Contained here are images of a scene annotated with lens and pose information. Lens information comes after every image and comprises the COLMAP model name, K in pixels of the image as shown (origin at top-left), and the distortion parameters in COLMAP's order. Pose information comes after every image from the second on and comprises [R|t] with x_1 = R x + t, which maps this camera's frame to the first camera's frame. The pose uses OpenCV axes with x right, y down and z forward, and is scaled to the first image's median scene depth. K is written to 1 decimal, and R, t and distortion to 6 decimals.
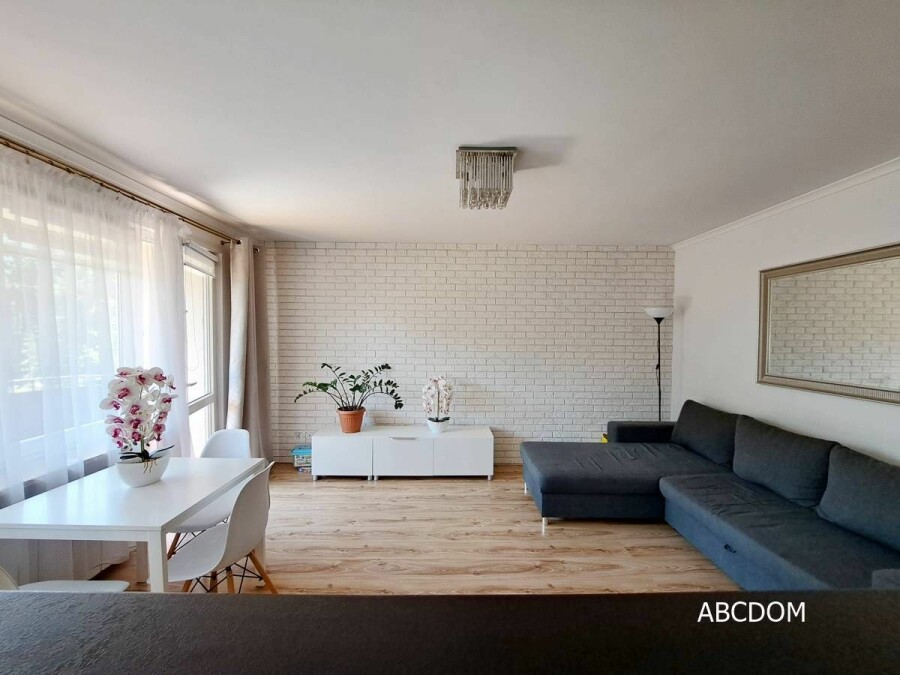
lens RADIAL K [[356.4, 0, 447.4], [0, 356.4, 342.9], [0, 0, 1]] dist [-0.014029, -0.000226]
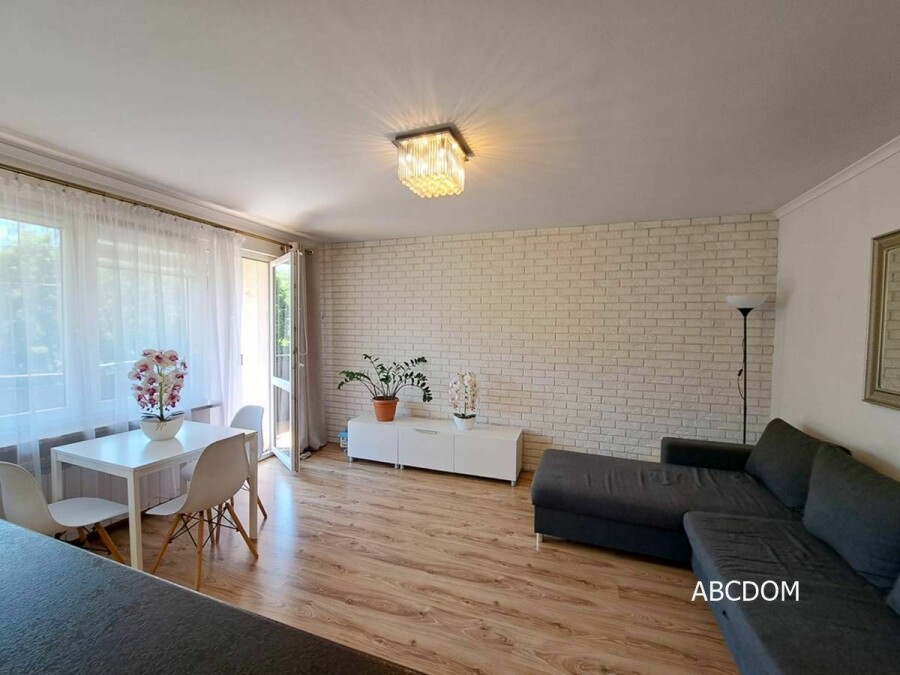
lens RADIAL K [[371.0, 0, 448.6], [0, 371.0, 342.3], [0, 0, 1]] dist [-0.015303, -0.000030]
pose [[0.939194, 0.020431, -0.342778, 0.287830], [-0.017158, 0.999774, 0.012578, 0.003076], [0.342957, -0.005932, 0.939332, 0.041420]]
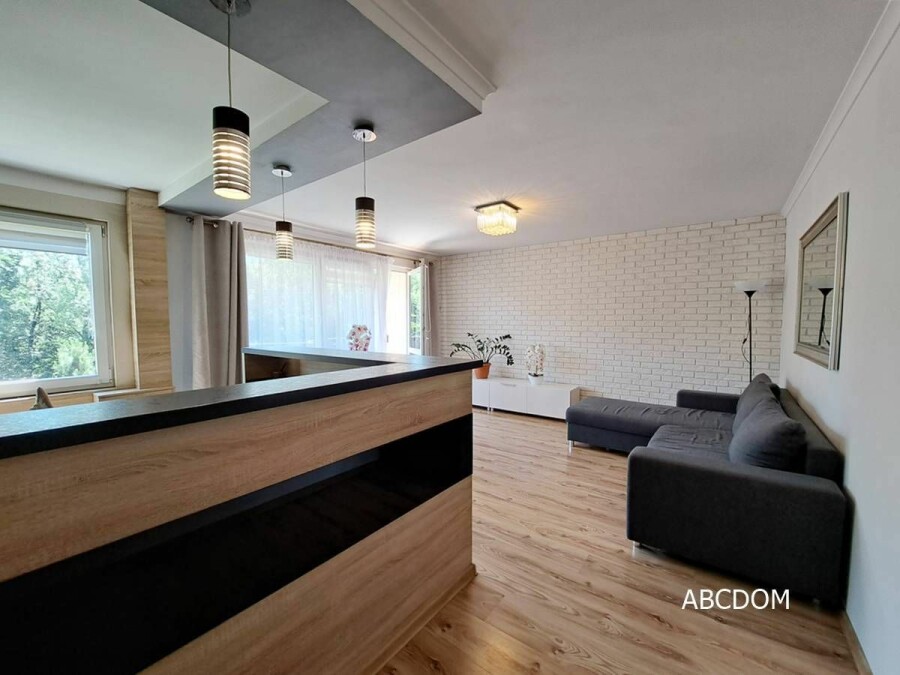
lens RADIAL K [[371.0, 0, 448.6], [0, 371.0, 342.3], [0, 0, 1]] dist [-0.015303, -0.000030]
pose [[0.790533, 0.028348, -0.611763, 0.601151], [-0.010315, 0.999403, 0.032981, 0.048599], [0.612333, -0.019762, 0.790353, -0.337665]]
